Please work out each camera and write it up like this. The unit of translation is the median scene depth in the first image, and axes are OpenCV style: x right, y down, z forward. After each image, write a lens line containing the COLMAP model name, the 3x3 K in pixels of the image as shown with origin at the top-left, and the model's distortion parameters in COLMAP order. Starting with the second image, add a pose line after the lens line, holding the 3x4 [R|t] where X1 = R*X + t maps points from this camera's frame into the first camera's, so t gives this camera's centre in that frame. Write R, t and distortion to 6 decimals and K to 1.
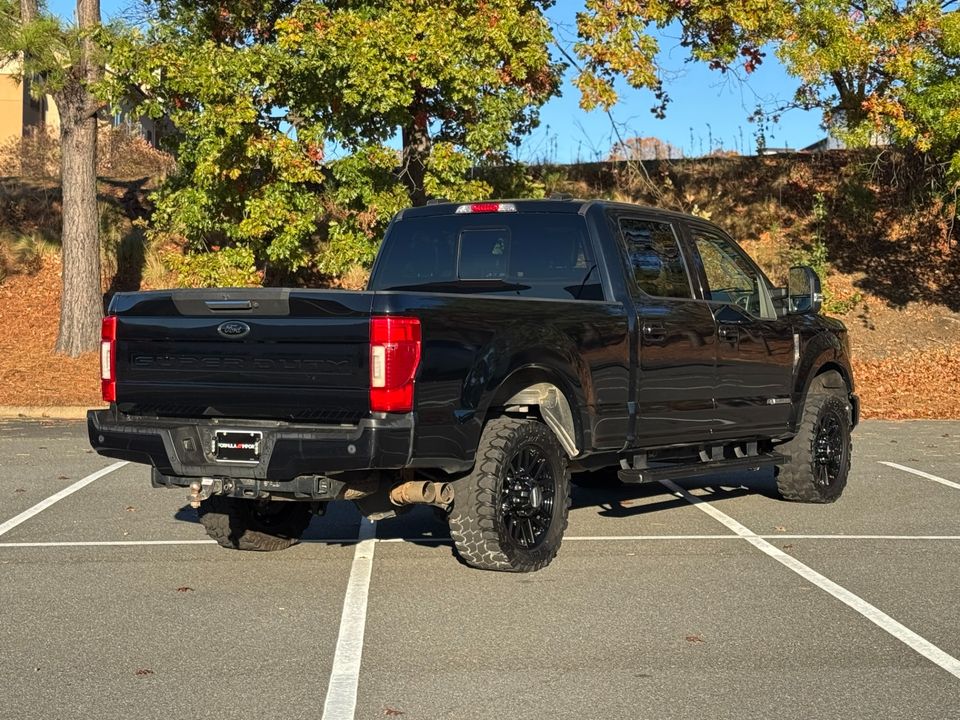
lens RADIAL K [[1709.3, 0, 460.5], [0, 1709.3, 361.1], [0, 0, 1]] dist [0.257132, 0.003202]
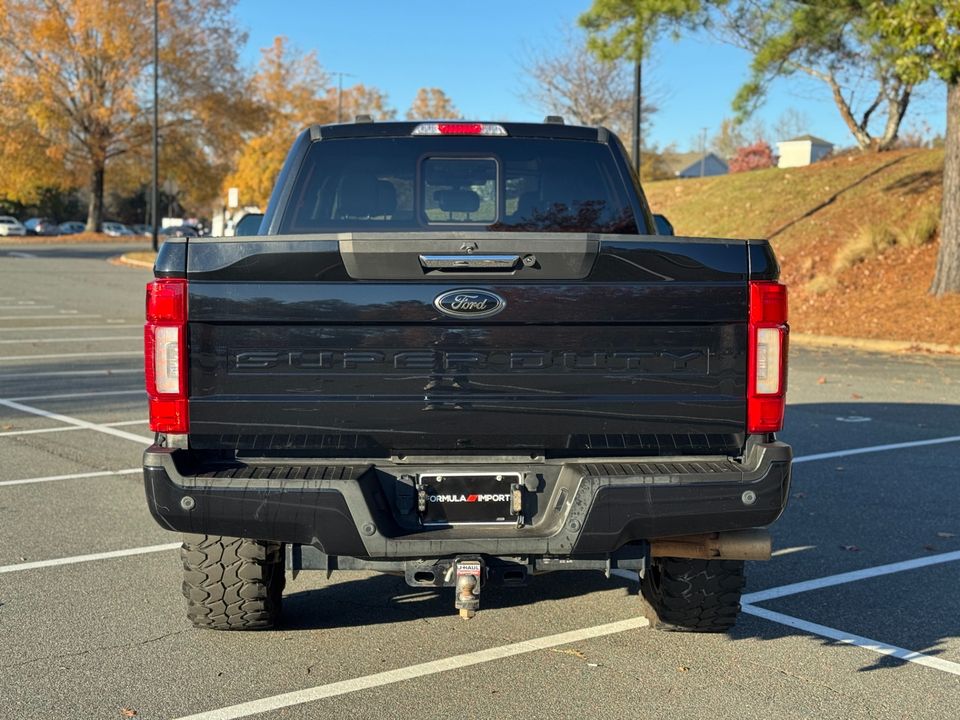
lens RADIAL K [[1333.6, 0, 477.4], [0, 1333.6, 357.8], [0, 0, 1]] dist [0.184048, -0.356537]
pose [[0.822223, -0.040642, 0.567713, -0.367065], [0.013801, 0.998578, 0.051499, -0.021927], [-0.568998, -0.034508, 0.821614, 0.582542]]
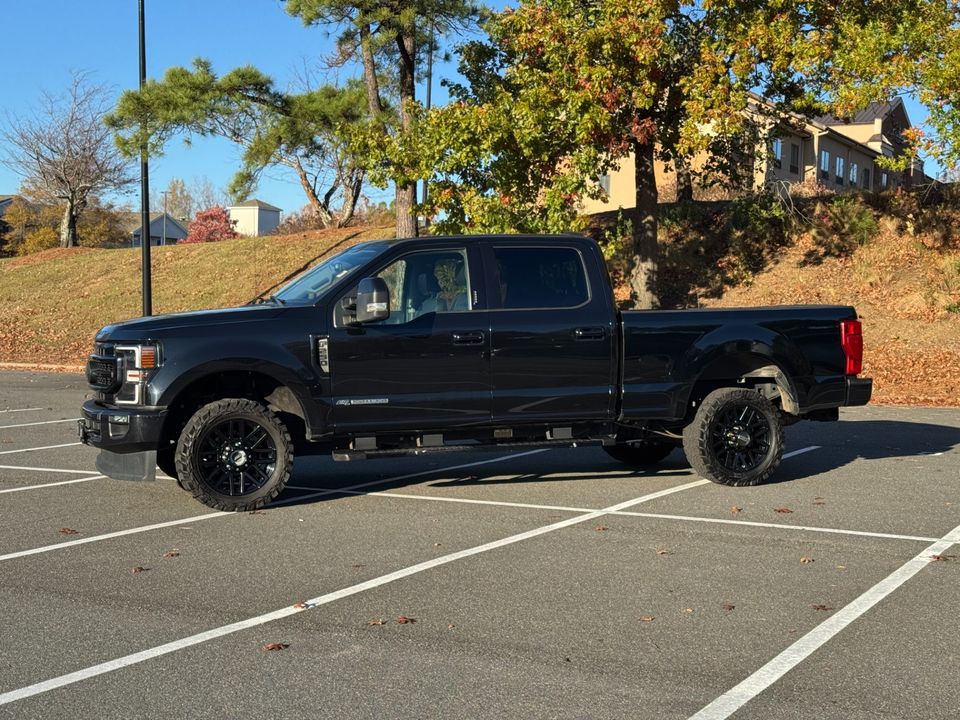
lens RADIAL K [[1333.6, 0, 477.4], [0, 1333.6, 357.8], [0, 0, 1]] dist [0.184048, -0.356537]
pose [[0.531381, -0.031291, 0.846555, -0.853251], [0.030959, 0.999367, 0.017506, -0.010177], [-0.846567, 0.016906, 0.532013, 0.287160]]
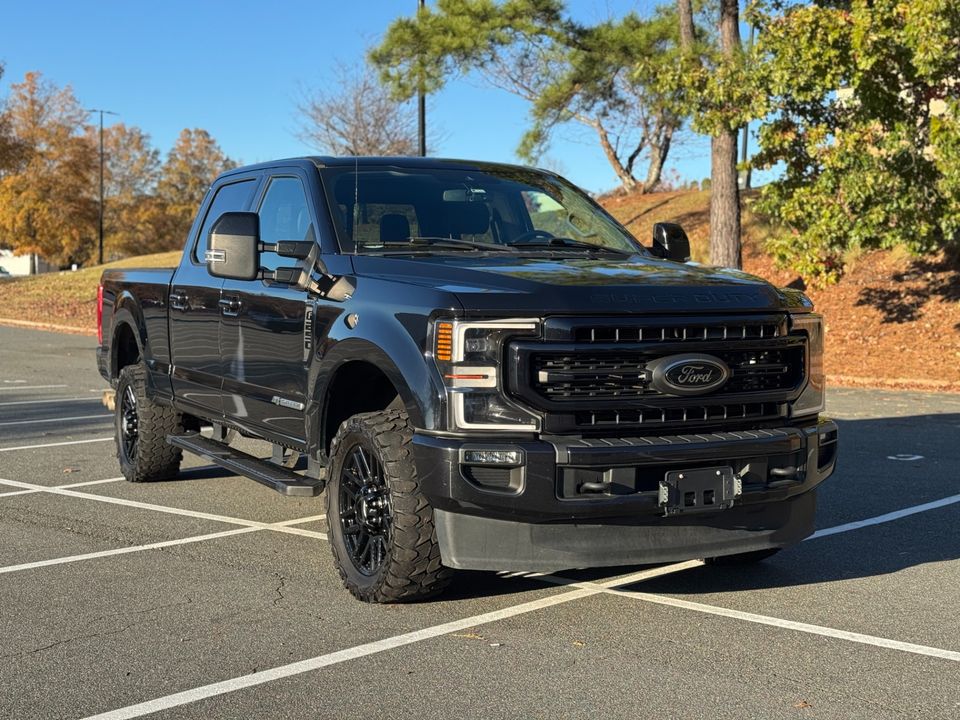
lens RADIAL K [[1331.7, 0, 480.0], [0, 1331.7, 360.0], [0, 0, 1]] dist [0.164650, -0.131237]
pose [[0.709673, -0.035666, 0.703628, -0.418408], [0.026440, 0.999363, 0.023990, -0.003390], [-0.704035, 0.001579, 0.710163, 0.602518]]
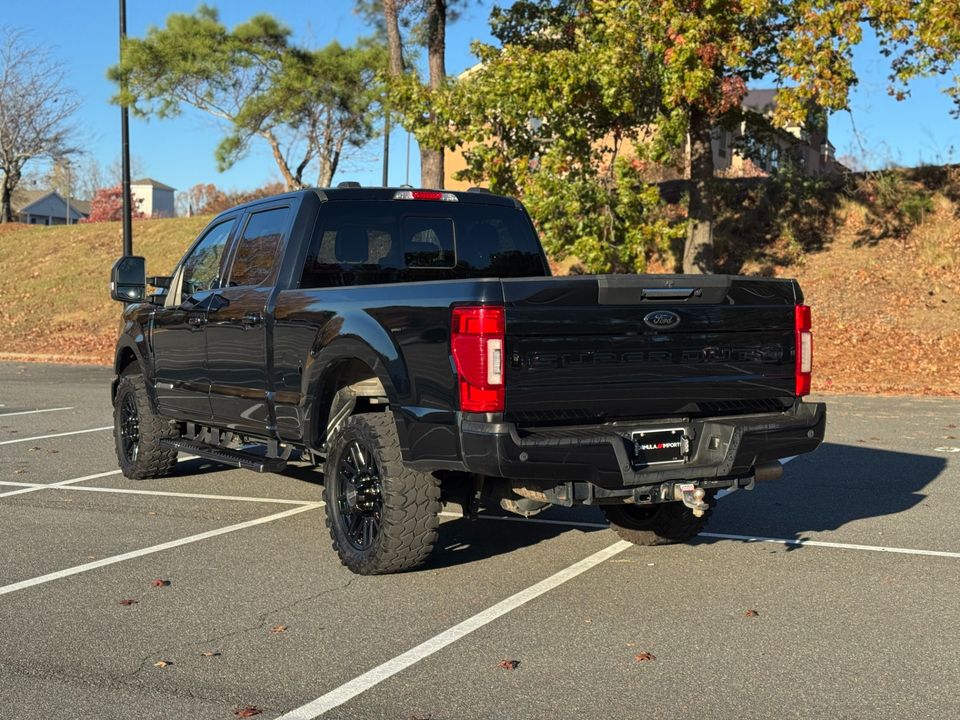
lens RADIAL K [[1333.6, 0, 477.4], [0, 1333.6, 357.8], [0, 0, 1]] dist [0.184048, -0.356537]
pose [[0.455180, -0.041457, 0.889434, -0.764601], [0.029313, 0.999072, 0.031566, -0.022156], [-0.889917, 0.011704, 0.455973, 0.714898]]
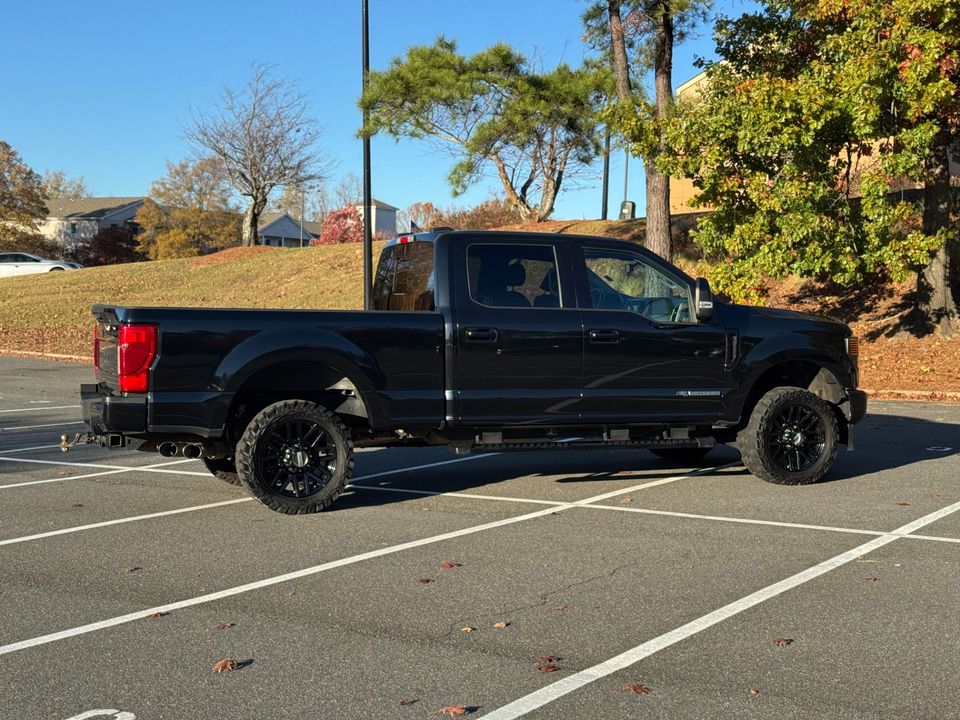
lens RADIAL K [[1333.6, 0, 477.4], [0, 1333.6, 357.8], [0, 0, 1]] dist [0.184048, -0.356537]
pose [[0.590055, -0.032835, 0.806695, -0.851075], [0.033525, 0.999307, 0.016153, -0.024365], [-0.806667, 0.017513, 0.590747, 0.695399]]
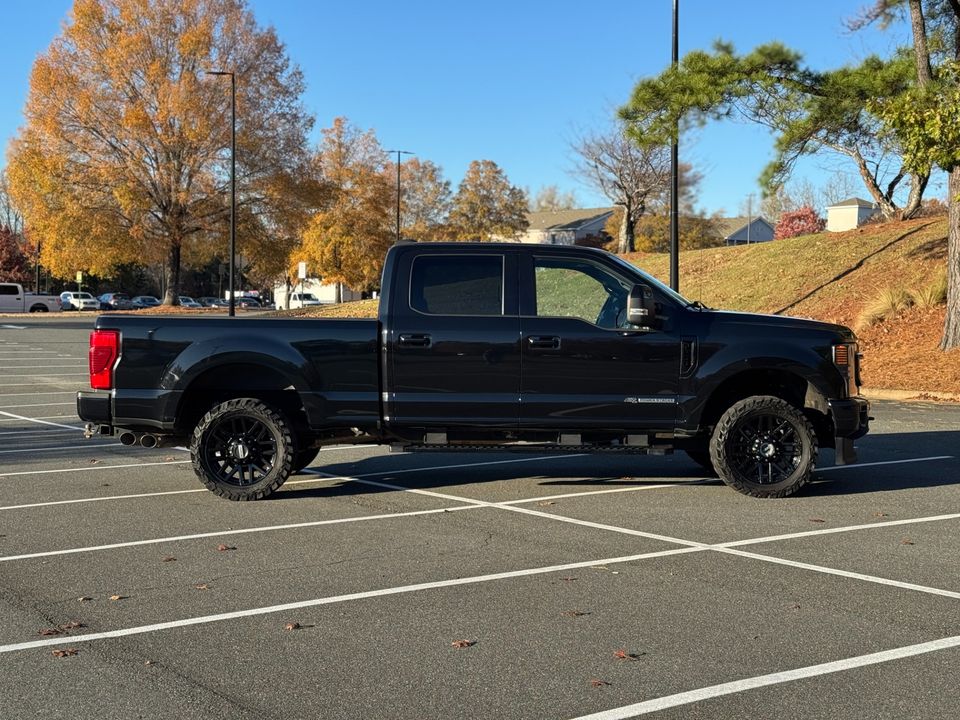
lens RADIAL K [[1333.6, 0, 477.4], [0, 1333.6, 357.8], [0, 0, 1]] dist [0.184048, -0.356537]
pose [[0.843794, -0.023502, 0.536152, -0.547272], [0.027067, 0.999633, 0.001220, -0.010687], [-0.535983, 0.013482, 0.844121, 0.331604]]
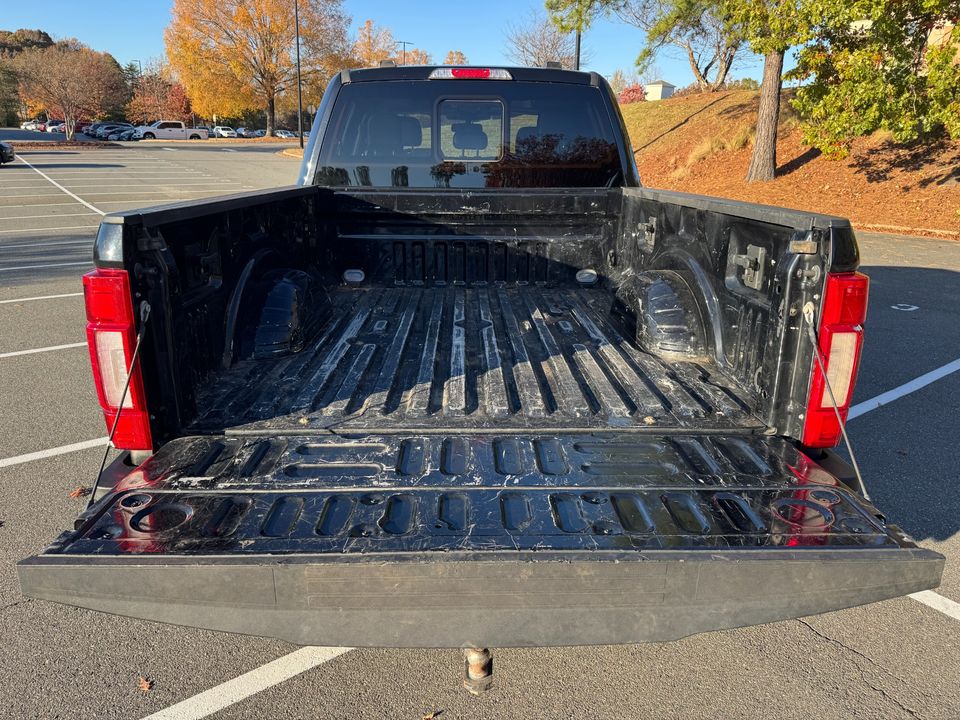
lens RADIAL K [[681.6, 0, 477.0], [0, 681.6, 360.1], [0, 0, 1]] dist [-0.000911, -0.005978]
pose [[0.824903, -0.162874, 0.541301, -0.221785], [0.009620, 0.961497, 0.274648, -0.051479], [-0.565192, -0.221351, 0.794709, 0.797125]]
